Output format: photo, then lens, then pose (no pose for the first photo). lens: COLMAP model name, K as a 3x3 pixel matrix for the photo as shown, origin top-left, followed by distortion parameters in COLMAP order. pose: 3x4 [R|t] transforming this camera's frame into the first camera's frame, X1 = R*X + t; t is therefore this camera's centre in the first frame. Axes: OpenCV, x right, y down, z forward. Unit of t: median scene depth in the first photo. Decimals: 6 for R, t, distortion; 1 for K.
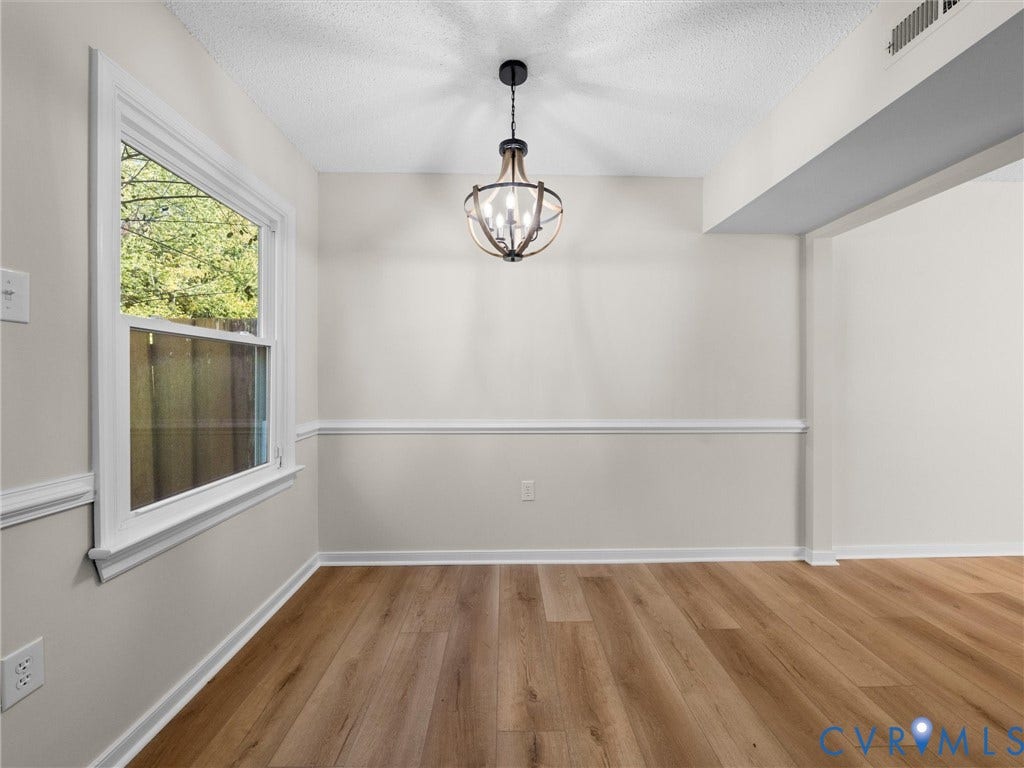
lens RADIAL K [[389.7, 0, 514.9], [0, 389.7, 380.7], [0, 0, 1]] dist [-0.000939, -0.000216]
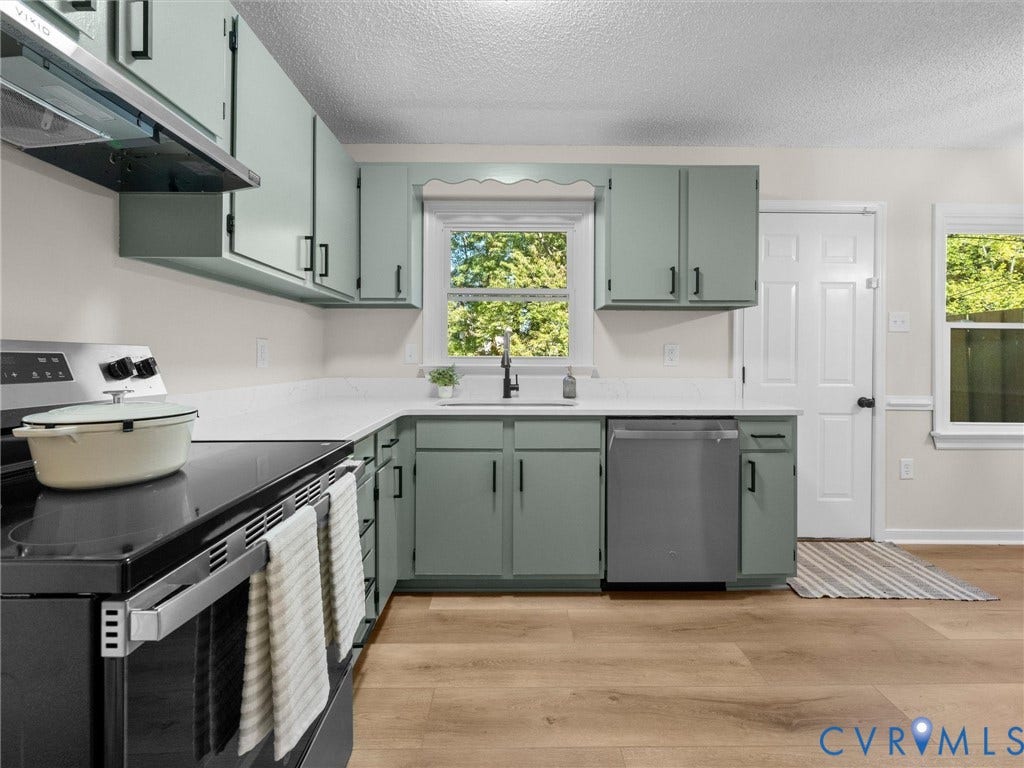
lens RADIAL K [[425.7, 0, 512.7], [0, 425.7, 355.5], [0, 0, 1]] dist [-0.000611, 0.000124]
pose [[-0.016561, -0.008379, -0.999828, 0.811897], [-0.014161, 0.999867, -0.008144, 0.033238], [0.999763, 0.014023, -0.016678, -0.797538]]
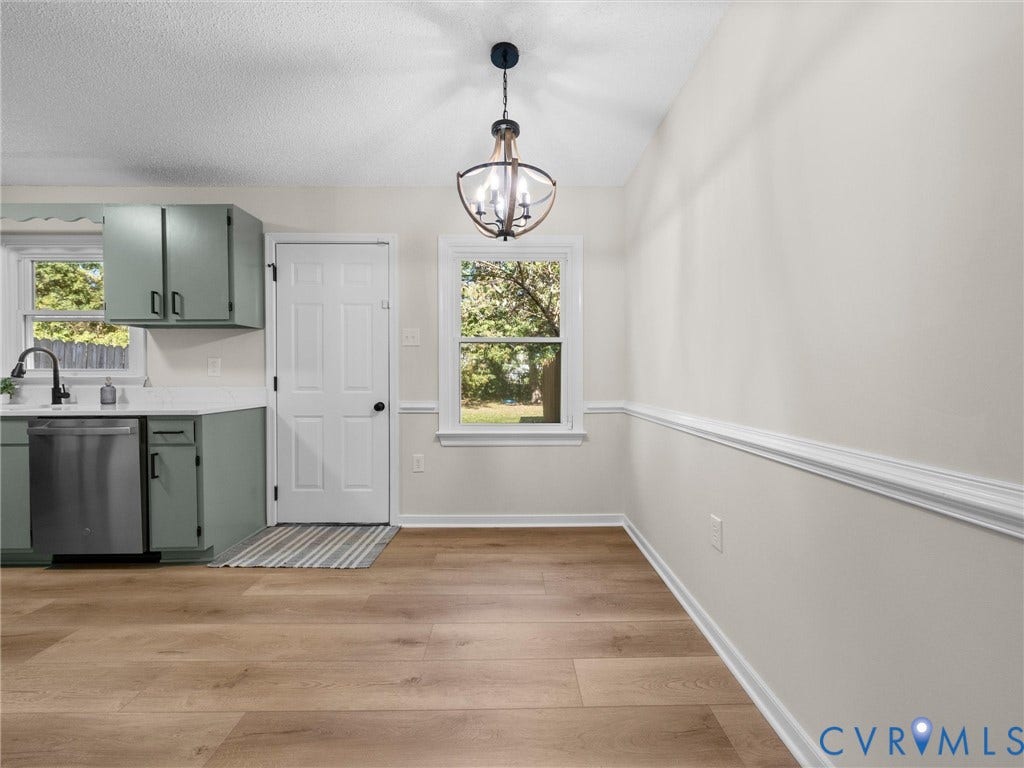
lens RADIAL K [[400.4, 0, 512.9], [0, 400.4, 377.7], [0, 0, 1]] dist [-0.001050, 0.000022]
pose [[-0.015171, 0.000756, -0.999885, 0.920084], [-0.008301, 0.999965, 0.000882, 0.043996], [0.999850, 0.008314, -0.015164, 0.902058]]
